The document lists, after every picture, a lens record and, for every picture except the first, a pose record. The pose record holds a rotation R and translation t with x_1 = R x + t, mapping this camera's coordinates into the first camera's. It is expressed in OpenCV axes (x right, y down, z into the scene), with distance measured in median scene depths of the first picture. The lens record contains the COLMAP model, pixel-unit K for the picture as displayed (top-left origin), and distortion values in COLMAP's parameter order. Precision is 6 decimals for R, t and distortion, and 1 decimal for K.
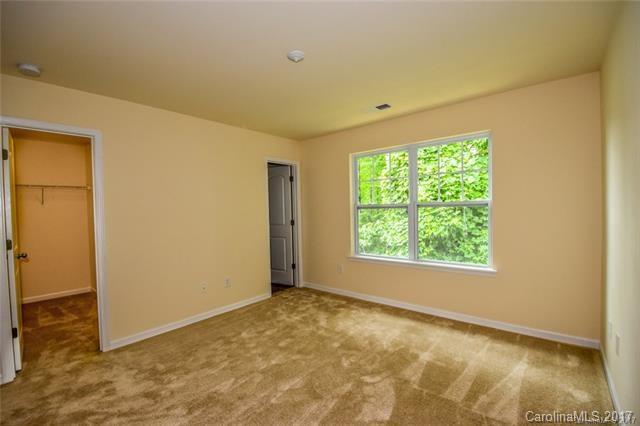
lens RADIAL K [[282.3, 0, 334.3], [0, 282.3, 218.1], [0, 0, 1]] dist [-0.012717, -0.001647]
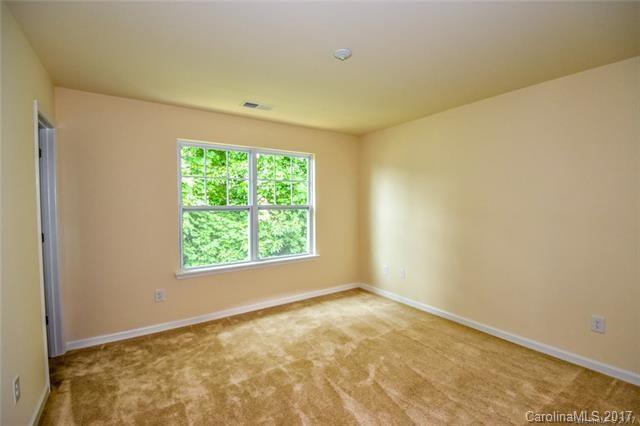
lens RADIAL K [[282.3, 0, 318.7], [0, 282.3, 212.2], [0, 0, 1]] dist [-0.012717, -0.001647]
pose [[0.265592, 0.005113, 0.964072, -0.724638], [0.021691, 0.999701, -0.011278, -0.012979], [-0.963841, 0.023907, 0.265402, 0.554763]]
